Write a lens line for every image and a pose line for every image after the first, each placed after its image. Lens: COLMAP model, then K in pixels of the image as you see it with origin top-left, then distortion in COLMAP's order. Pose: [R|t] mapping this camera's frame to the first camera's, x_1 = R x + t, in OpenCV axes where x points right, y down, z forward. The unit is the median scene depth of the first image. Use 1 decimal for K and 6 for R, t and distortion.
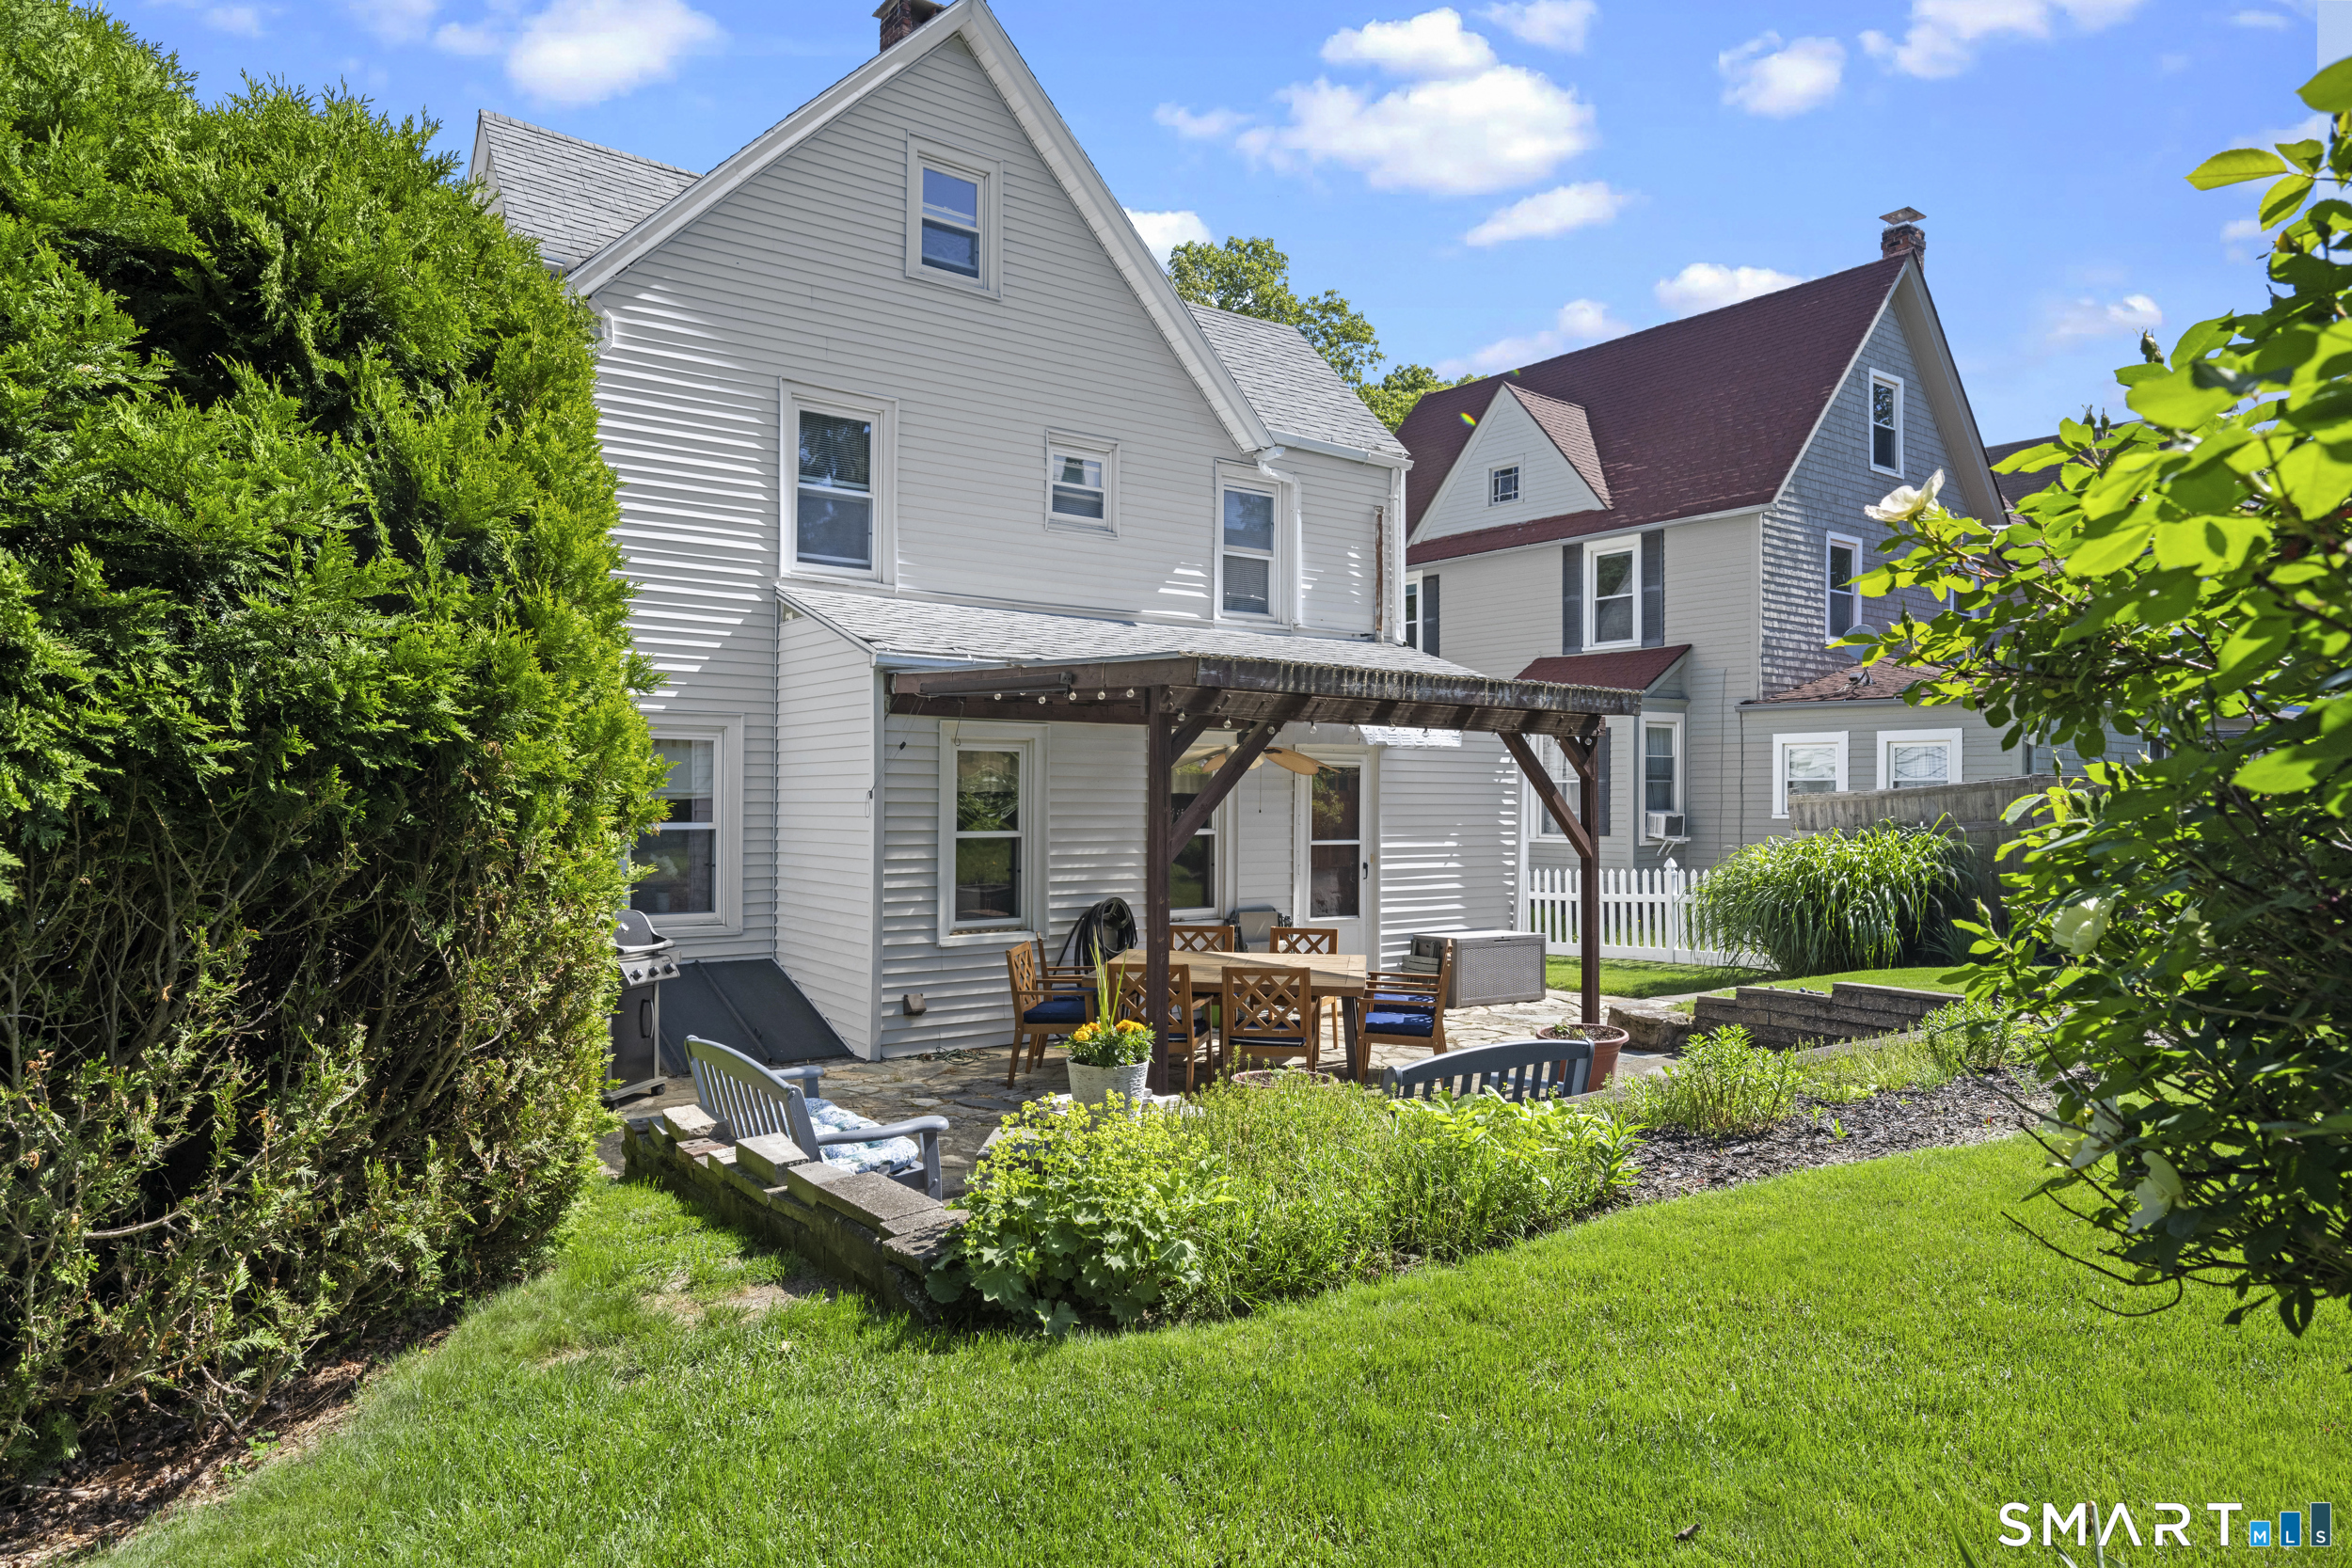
lens RADIAL K [[1417.7, 0, 1177.2], [0, 1417.7, 787.6], [0, 0, 1]] dist [0.005372, 0.000058]
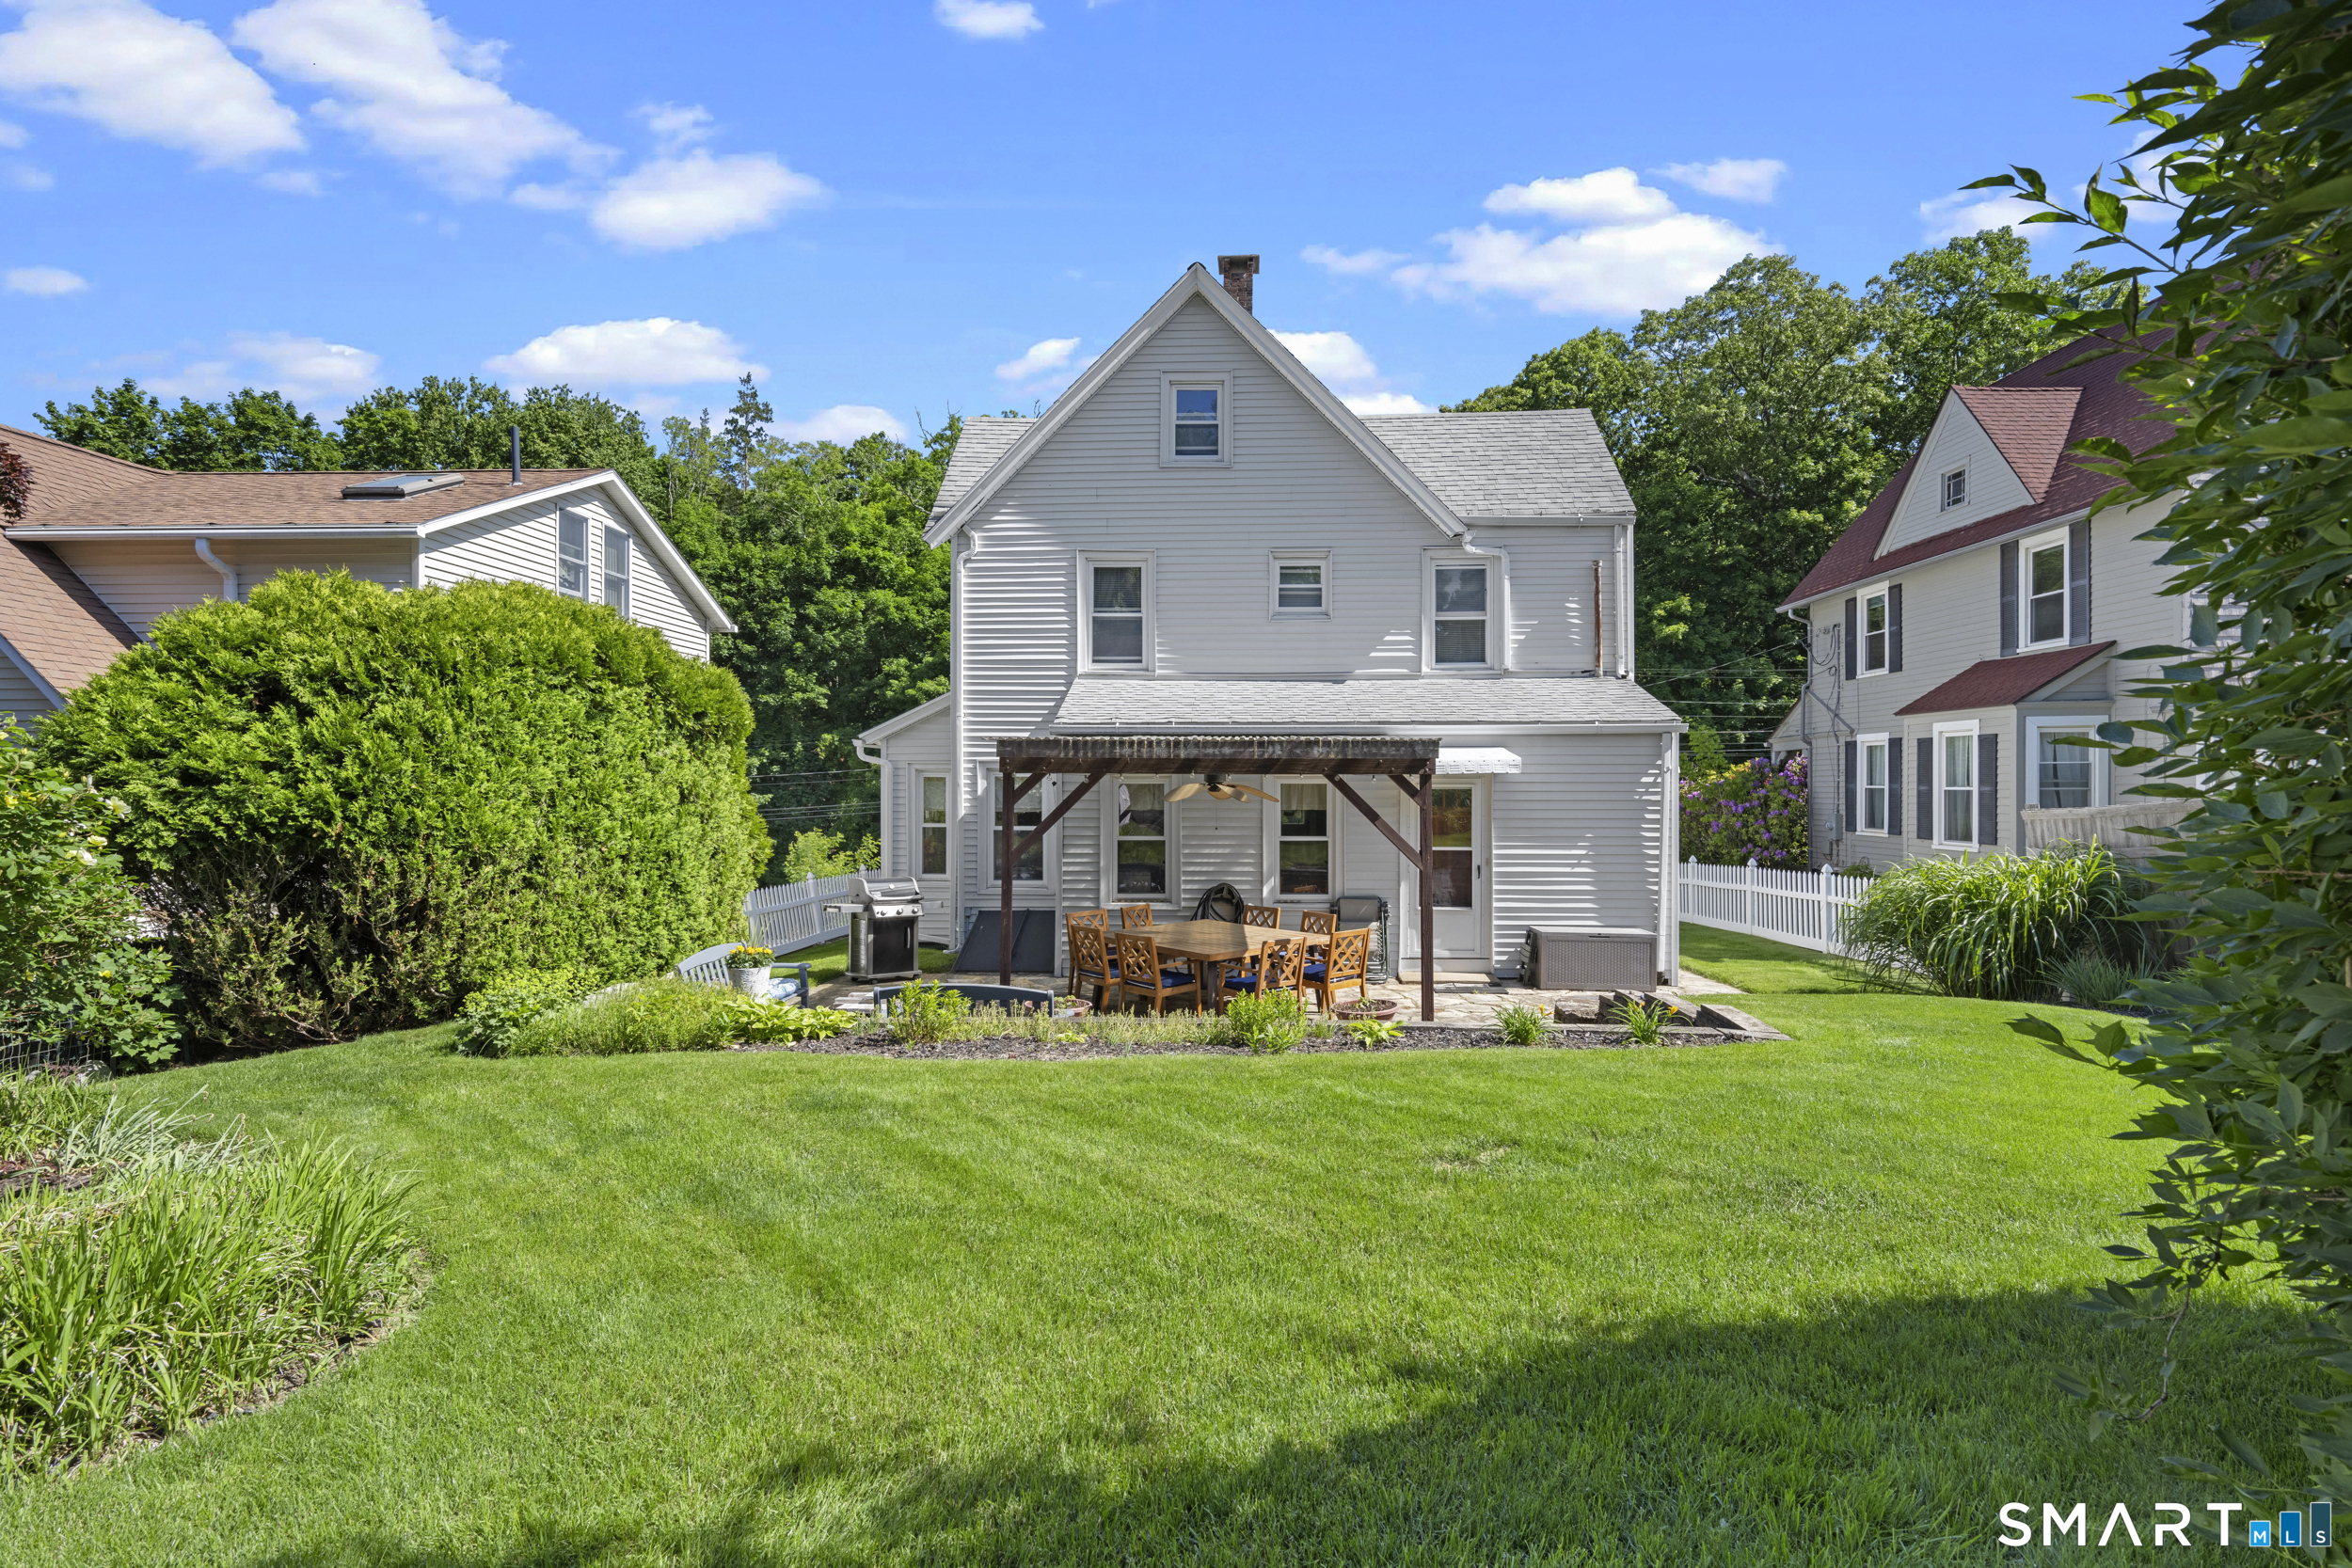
lens RADIAL K [[1154.1, 0, 1173.5], [0, 1154.1, 789.8], [0, 0, 1]] dist [0.000058, 0.000266]
pose [[0.777248, -0.002845, -0.629188, 0.509649], [0.009188, 0.999934, 0.006828, -0.020496], [0.629128, -0.011088, 0.777223, 0.040253]]
